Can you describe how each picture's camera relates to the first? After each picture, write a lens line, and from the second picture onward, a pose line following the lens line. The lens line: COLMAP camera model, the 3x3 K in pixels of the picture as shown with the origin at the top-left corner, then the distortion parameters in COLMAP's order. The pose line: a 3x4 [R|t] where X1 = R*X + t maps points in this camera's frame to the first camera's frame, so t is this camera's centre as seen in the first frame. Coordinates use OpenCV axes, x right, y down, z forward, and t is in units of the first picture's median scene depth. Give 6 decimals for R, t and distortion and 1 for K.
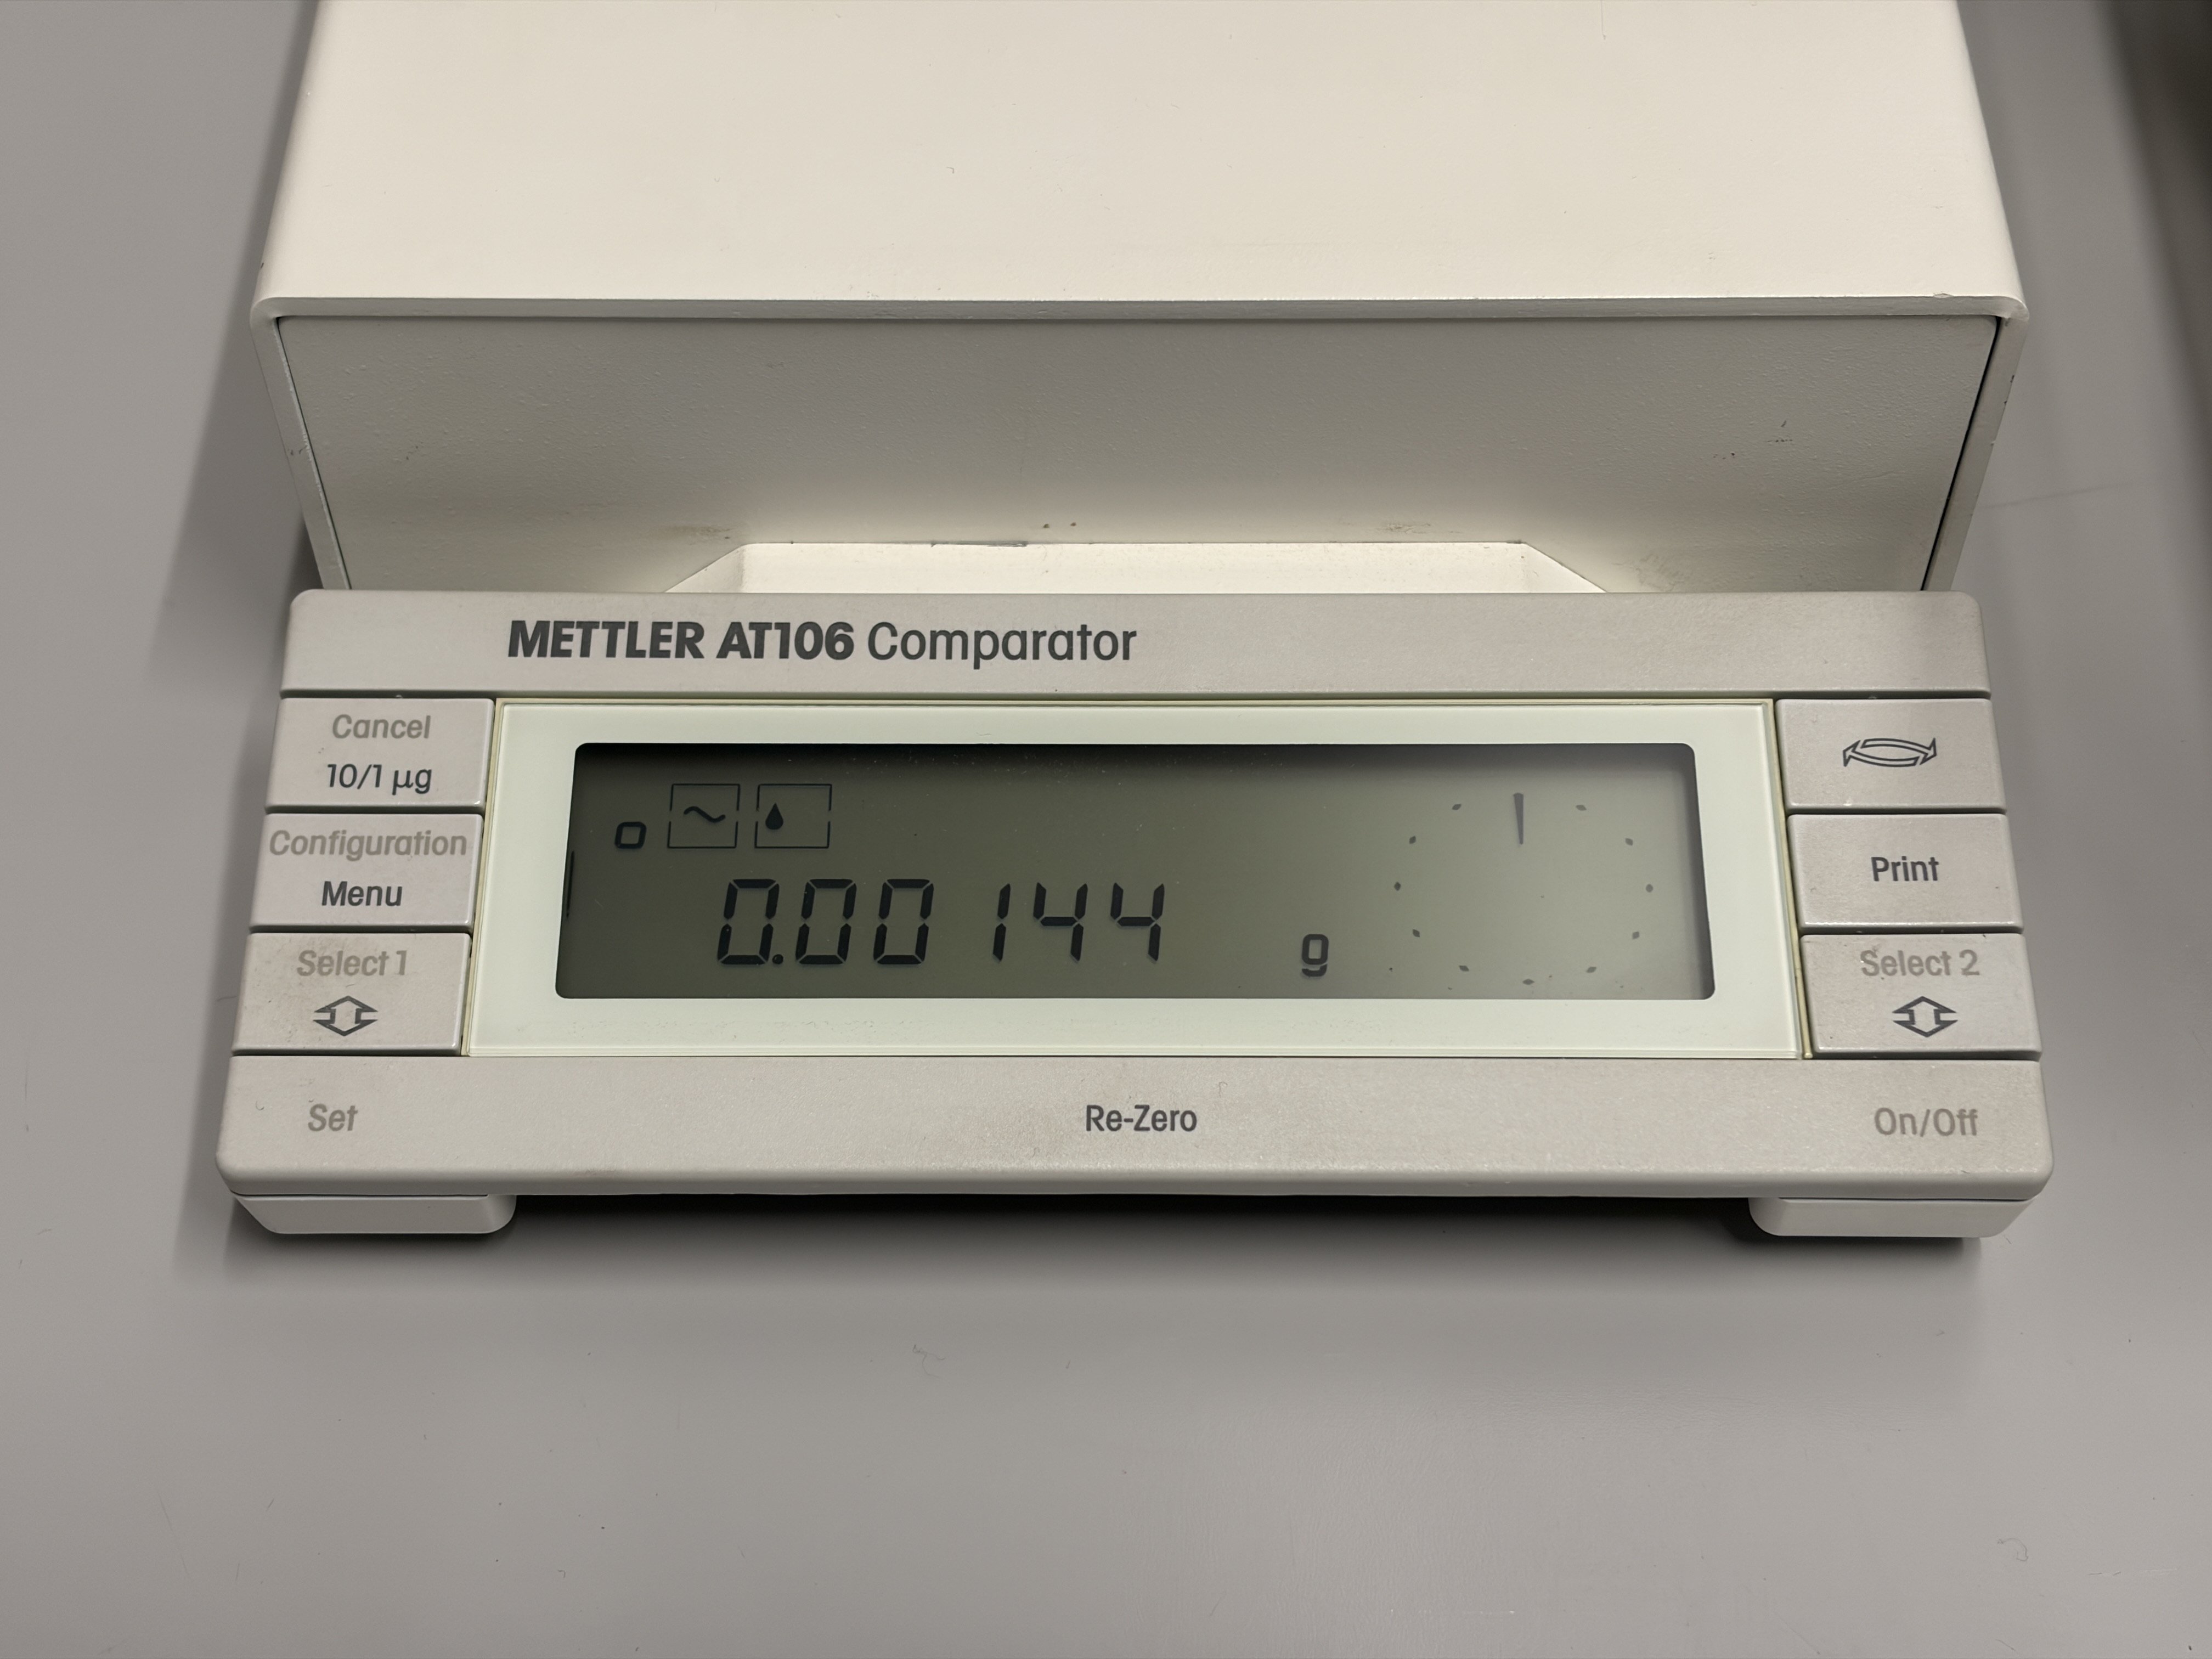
lens RADIAL K [[3387.4, 0, 1106.0], [0, 3387.4, 829.5], [0, 0, 1]] dist [0.277643, -1.443343]
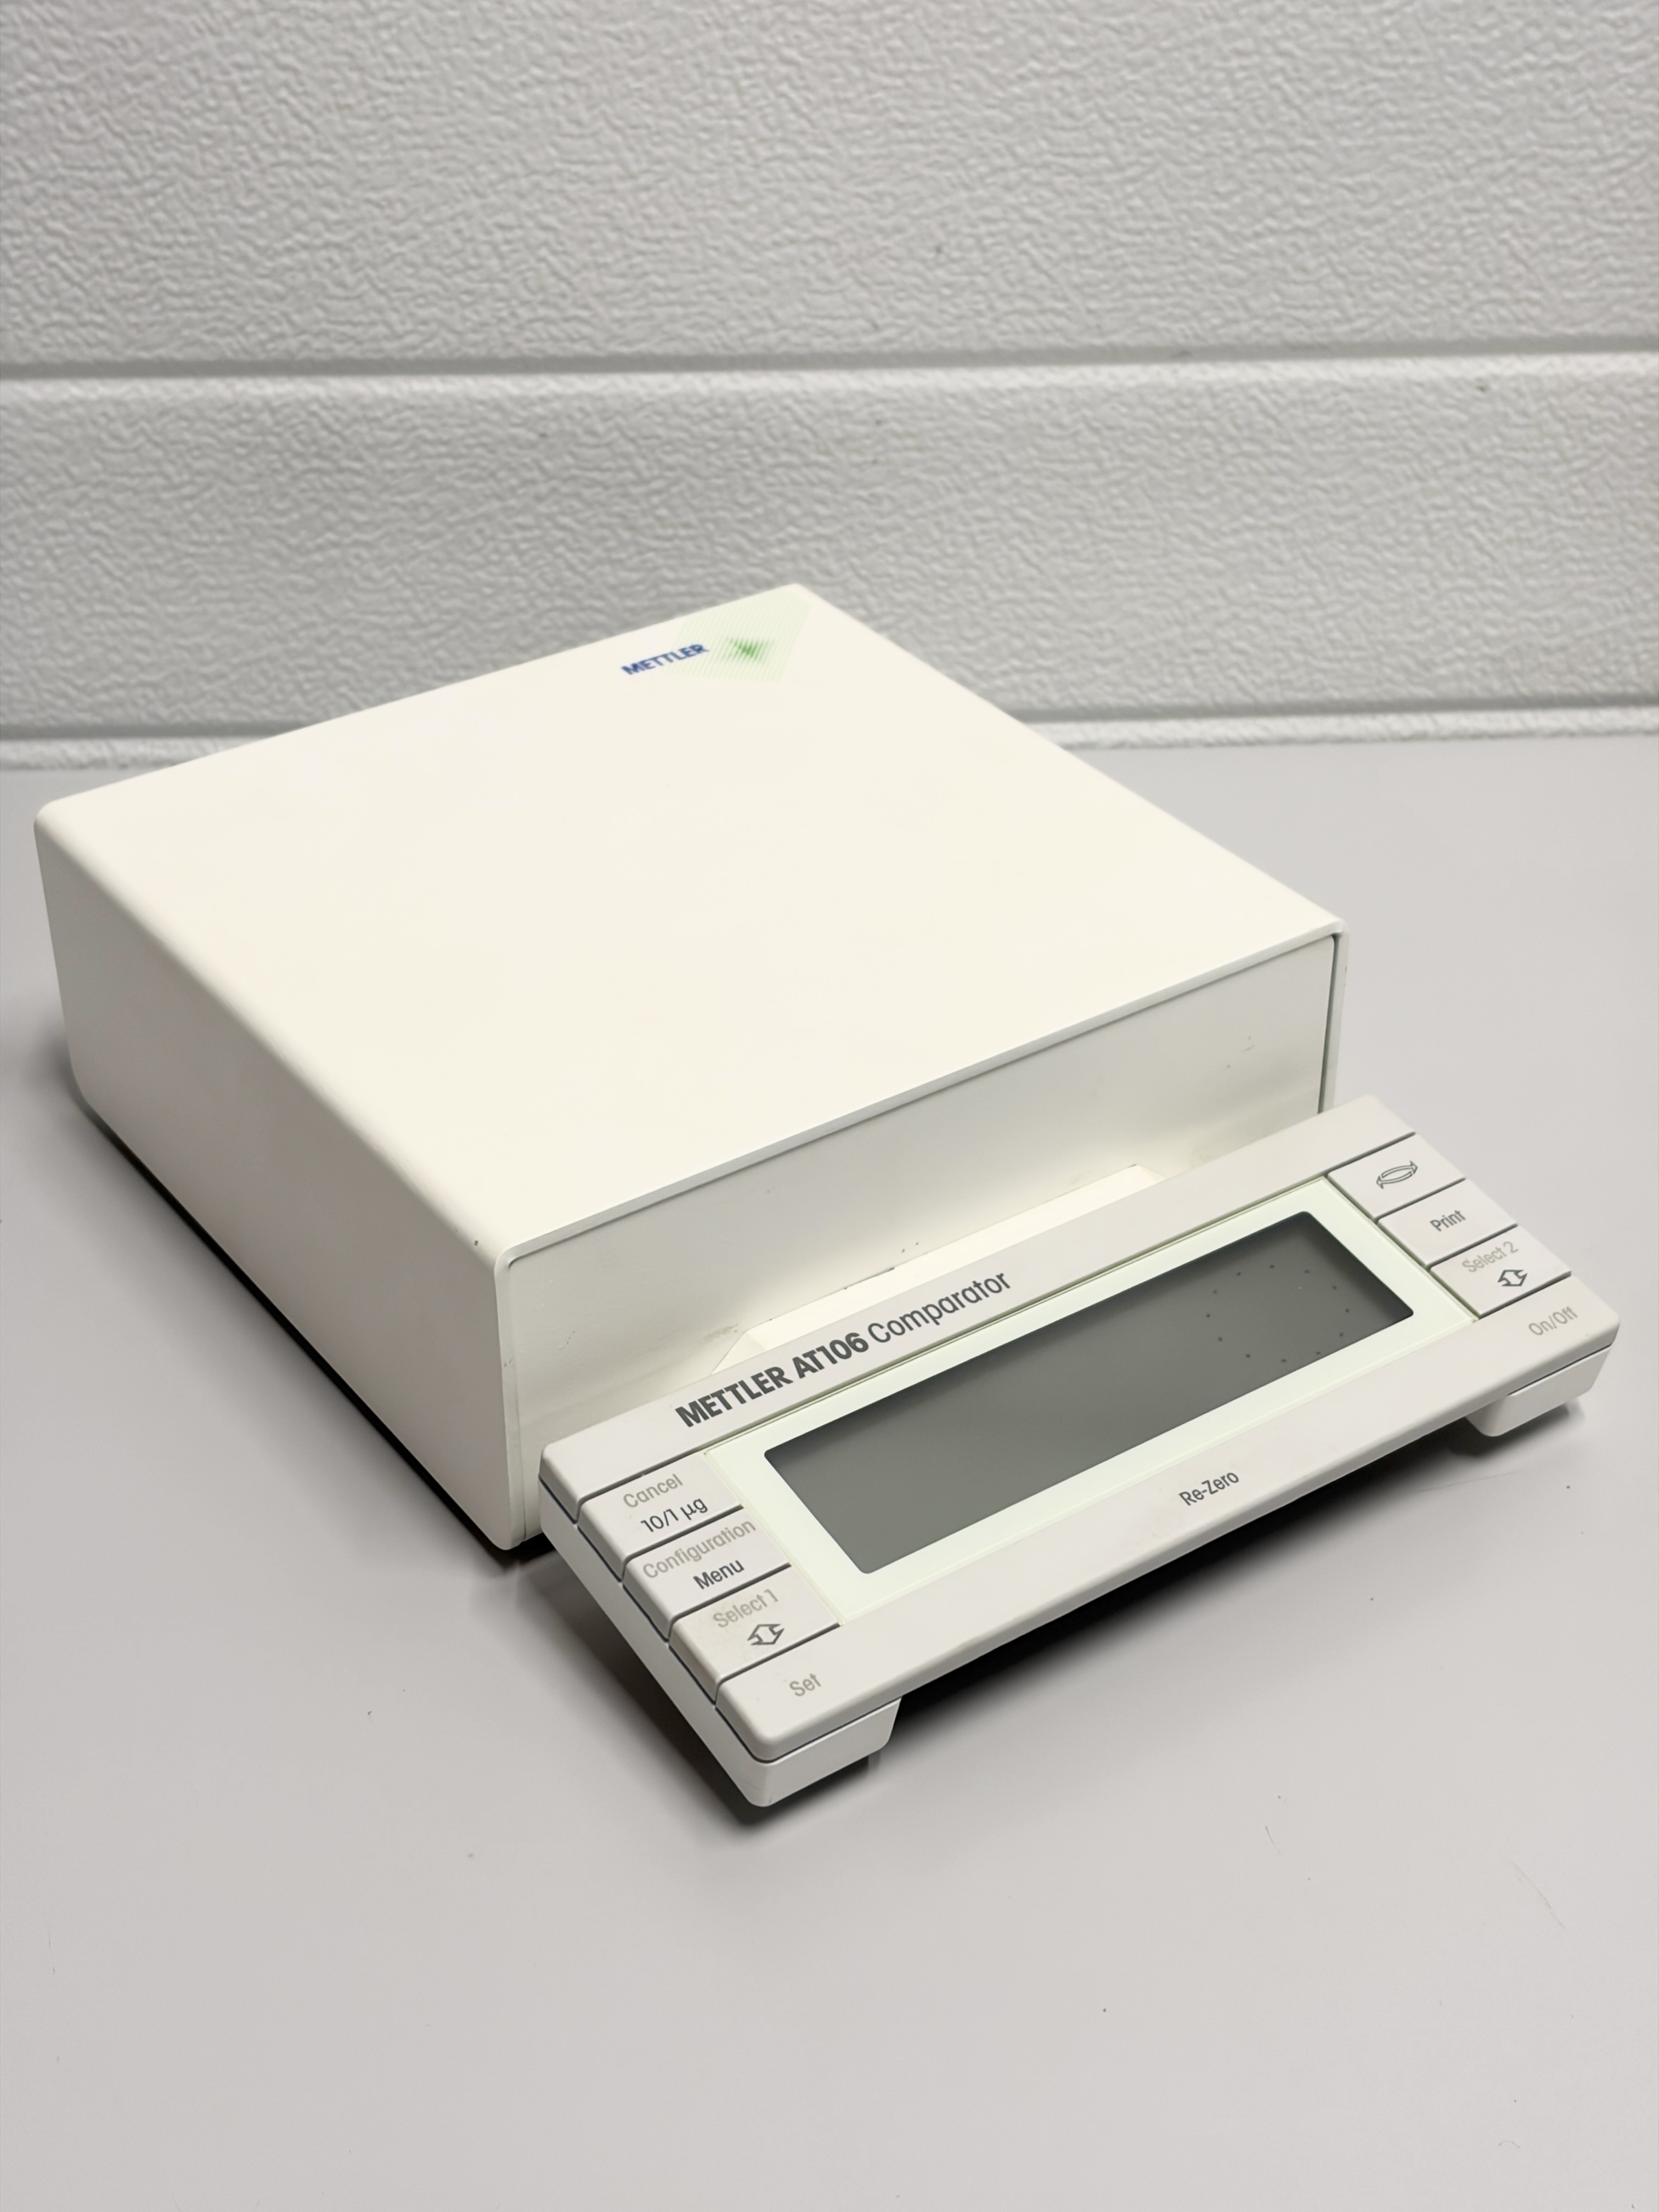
lens RADIAL K [[3387.4, 0, 829.5], [0, 3387.4, 1106.0], [0, 0, 1]] dist [0.277643, -1.443343]
pose [[0.815835, -0.319604, 0.481940, -0.841221], [0.459272, 0.864519, -0.204145, 0.170926], [-0.351401, 0.387891, 0.852090, -0.393459]]
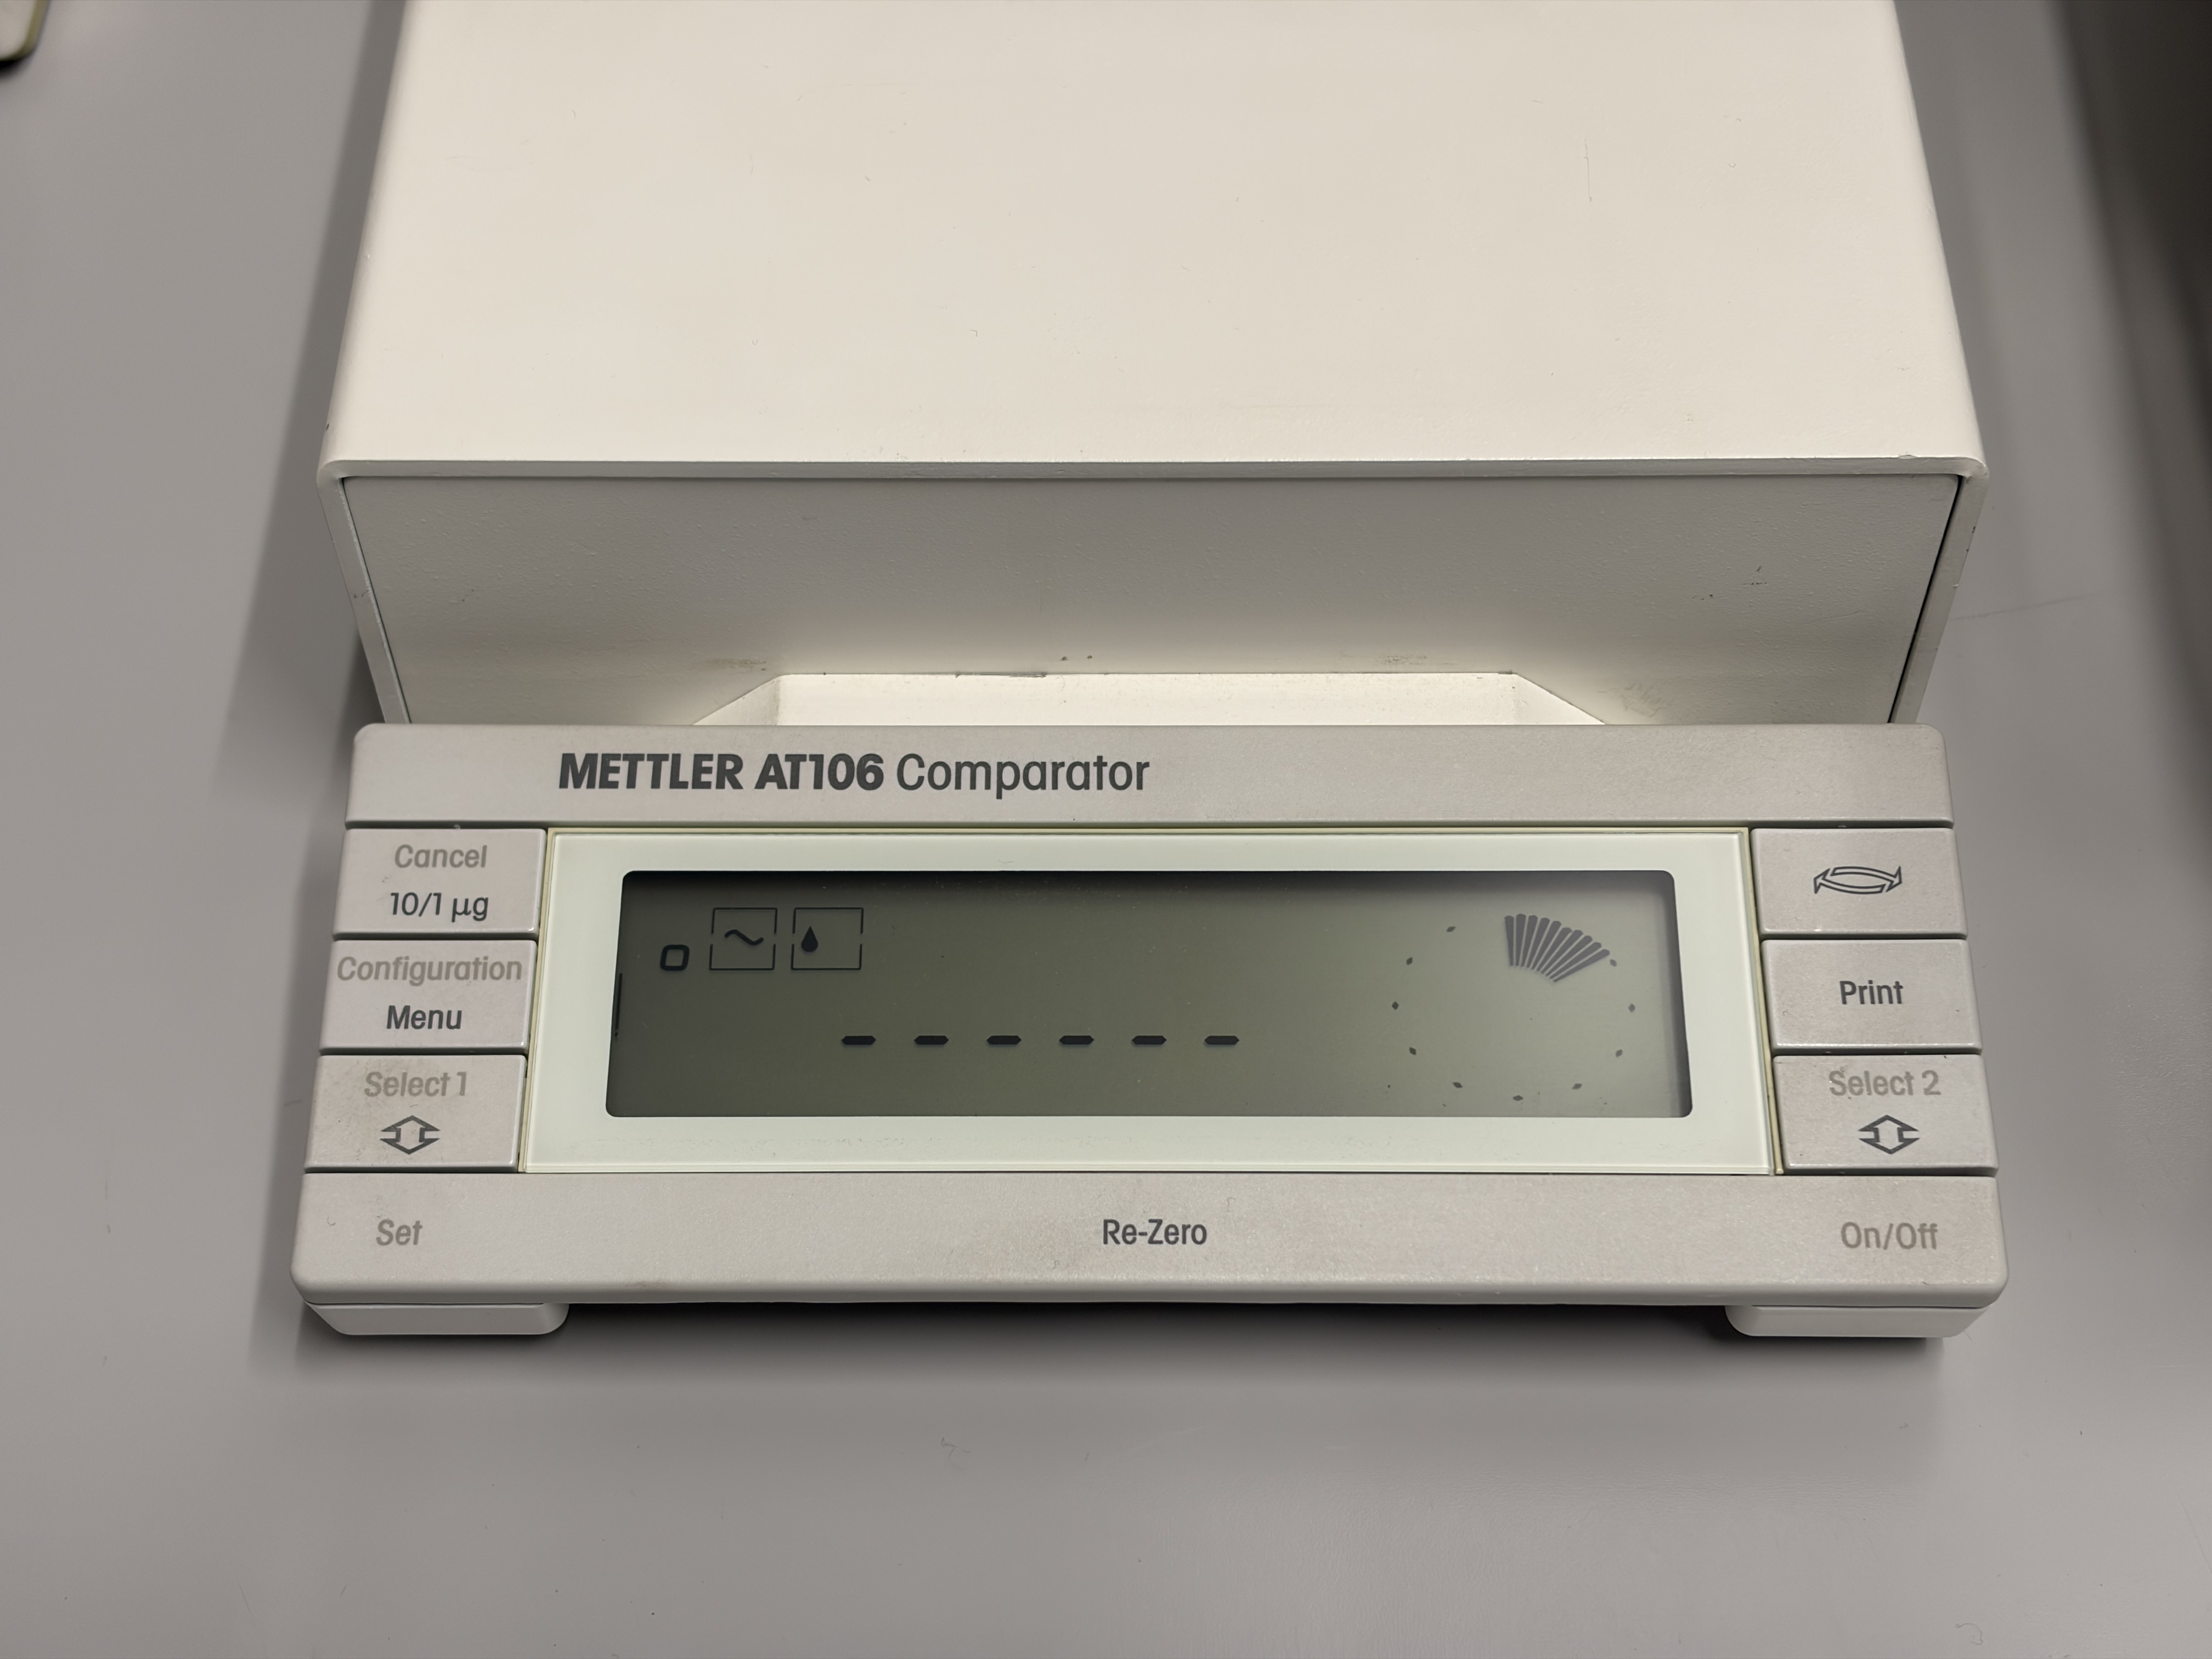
lens RADIAL K [[3387.4, 0, 1106.0], [0, 3387.4, 829.5], [0, 0, 1]] dist [0.277643, -1.443343]
pose [[0.999994, -0.001523, -0.002991, -0.001511], [0.001580, 0.999815, 0.019152, -0.059800], [0.002961, -0.019157, 0.999812, -0.064463]]
